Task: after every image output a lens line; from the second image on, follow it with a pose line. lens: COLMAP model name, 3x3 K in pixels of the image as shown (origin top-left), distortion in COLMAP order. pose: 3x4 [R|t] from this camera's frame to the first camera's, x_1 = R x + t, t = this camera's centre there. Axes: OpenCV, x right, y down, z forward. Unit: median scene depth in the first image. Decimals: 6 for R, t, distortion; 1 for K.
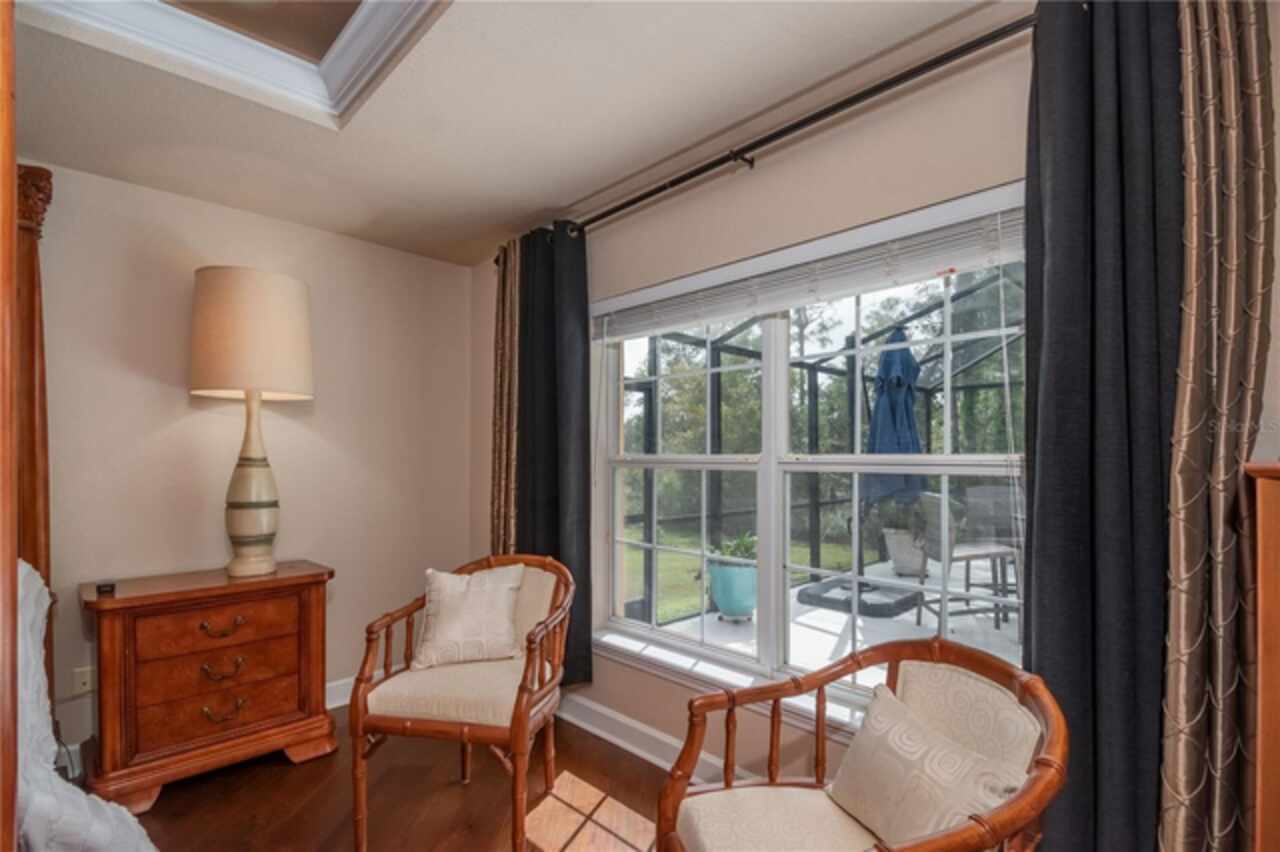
lens RADIAL K [[593.5, 0, 640.5], [0, 593.5, 459.5], [0, 0, 1]] dist [-0.000671, -0.000041]
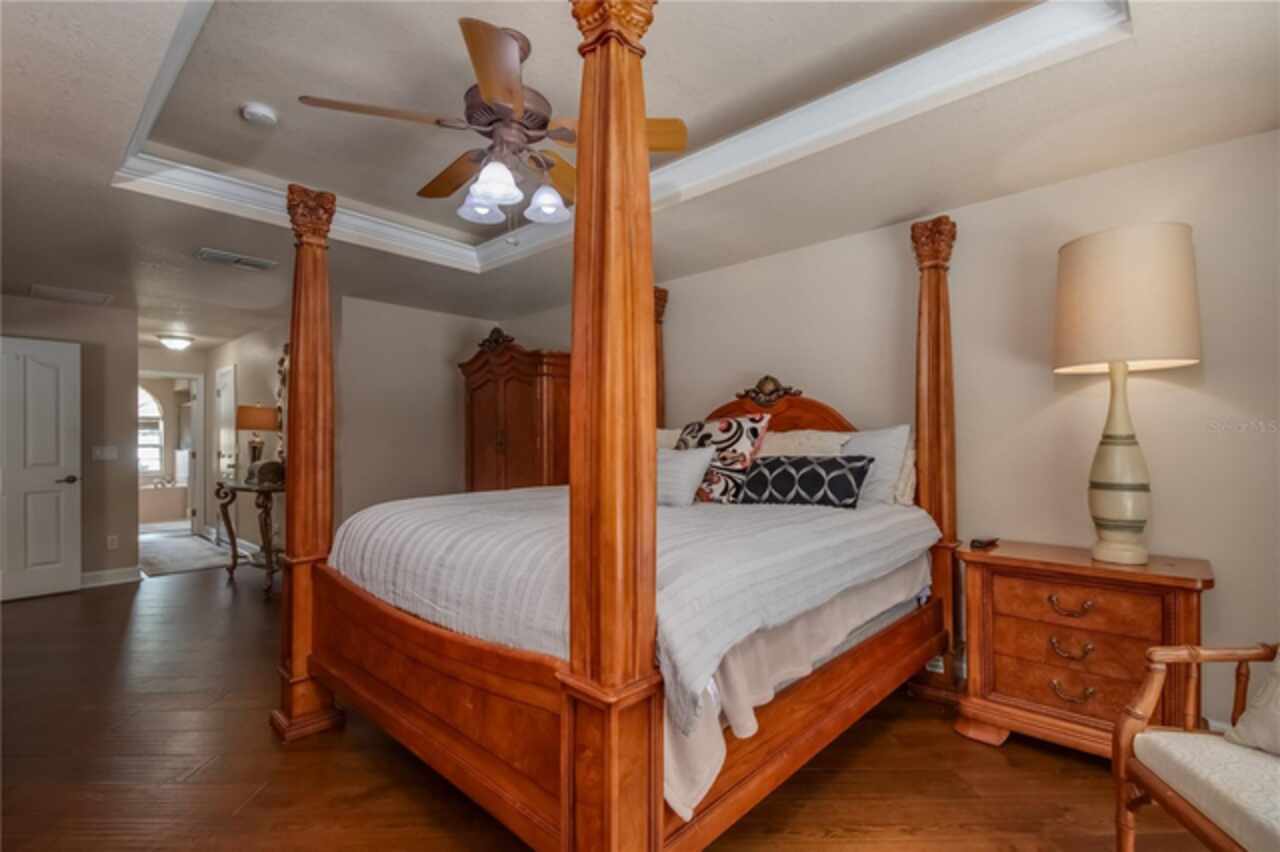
lens RADIAL K [[581.1, 0, 640.8], [0, 581.1, 440.8], [0, 0, 1]] dist [0.001683, 0.000158]
pose [[0.032669, 0.006340, -0.999446, 0.226623], [0.004937, 0.999967, 0.006505, -0.003520], [0.999454, -0.005146, 0.032636, 0.238173]]
